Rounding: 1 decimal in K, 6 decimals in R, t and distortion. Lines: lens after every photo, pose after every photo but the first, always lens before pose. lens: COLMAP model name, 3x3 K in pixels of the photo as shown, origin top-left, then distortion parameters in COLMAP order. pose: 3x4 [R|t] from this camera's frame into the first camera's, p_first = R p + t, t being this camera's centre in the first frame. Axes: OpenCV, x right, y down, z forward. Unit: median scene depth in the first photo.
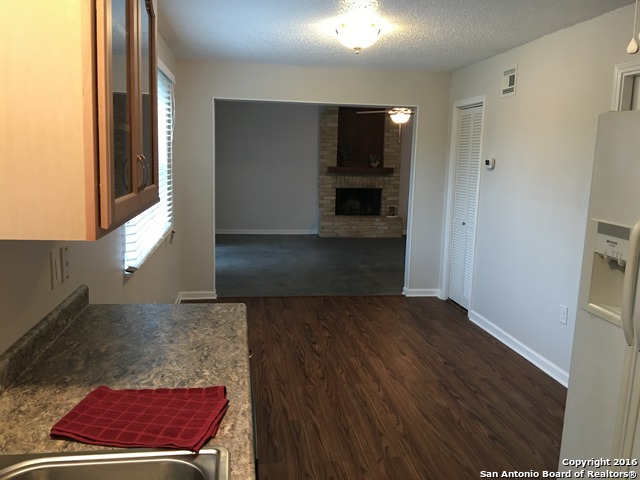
lens RADIAL K [[537.6, 0, 317.6], [0, 537.6, 240.3], [0, 0, 1]] dist [0.055723, -0.100525]
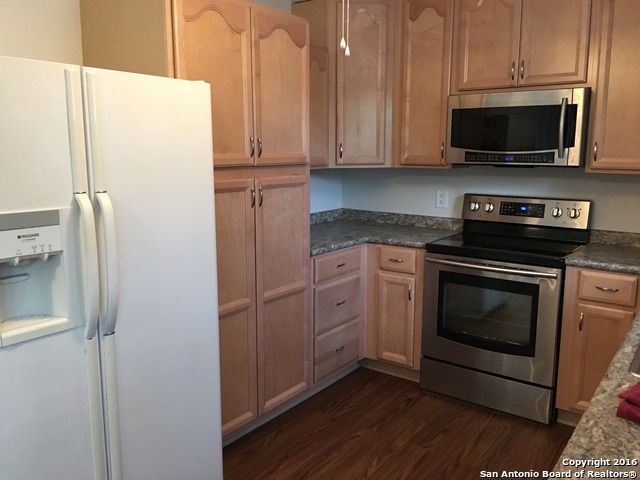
lens RADIAL K [[537.6, 0, 318.8], [0, 537.6, 235.0], [0, 0, 1]] dist [0.055723, -0.100525]
pose [[-0.708170, -0.139653, 0.692093, -0.155735], [0.090012, 0.954387, 0.284682, -0.105265], [-0.700281, 0.263900, -0.663297, 0.734870]]
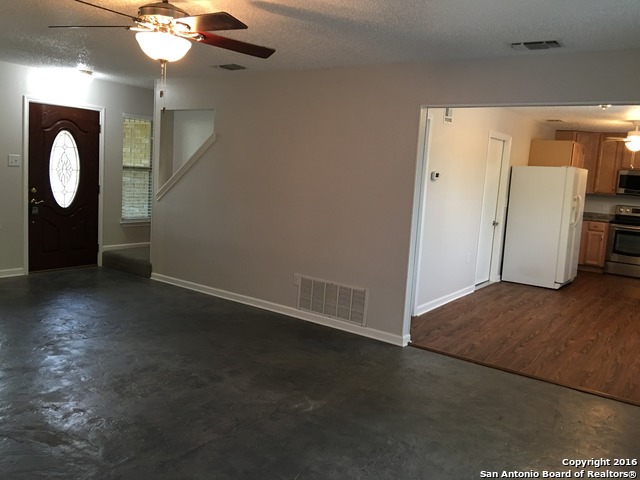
lens RADIAL K [[537.6, 0, 316.8], [0, 537.6, 237.7], [0, 0, 1]] dist [0.055723, -0.100525]
pose [[-0.709958, -0.153455, 0.687322, -0.484081], [0.033868, 0.967402, 0.250971, -0.464007], [-0.703429, 0.201457, -0.681617, 2.944946]]
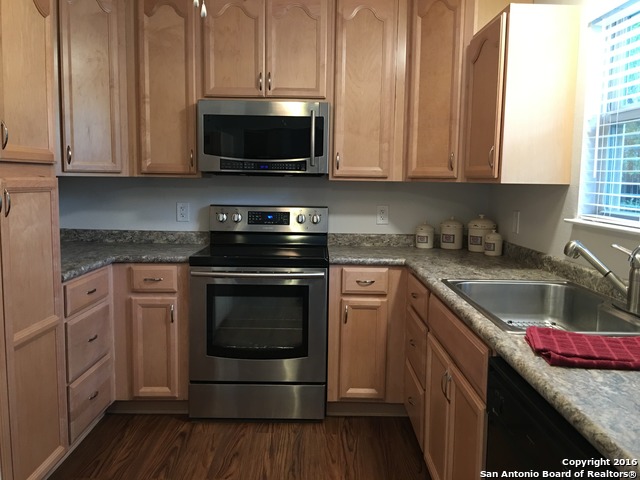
lens RADIAL K [[537.6, 0, 317.0], [0, 537.6, 236.2], [0, 0, 1]] dist [0.055723, -0.100525]
pose [[-0.987992, -0.054718, 0.144491, 0.040678], [-0.015770, 0.966017, 0.257997, -0.063286], [-0.153697, 0.252621, -0.955280, 0.768145]]
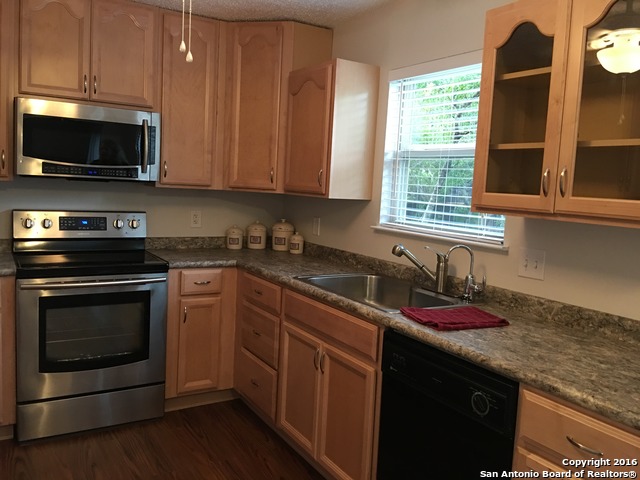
lens RADIAL K [[537.6, 0, 317.0], [0, 537.6, 235.5], [0, 0, 1]] dist [0.055723, -0.100525]
pose [[-0.922520, -0.033594, -0.384485, 0.271507], [-0.131151, 0.964210, 0.230432, -0.095219], [0.362983, 0.263004, -0.893908, 0.845617]]
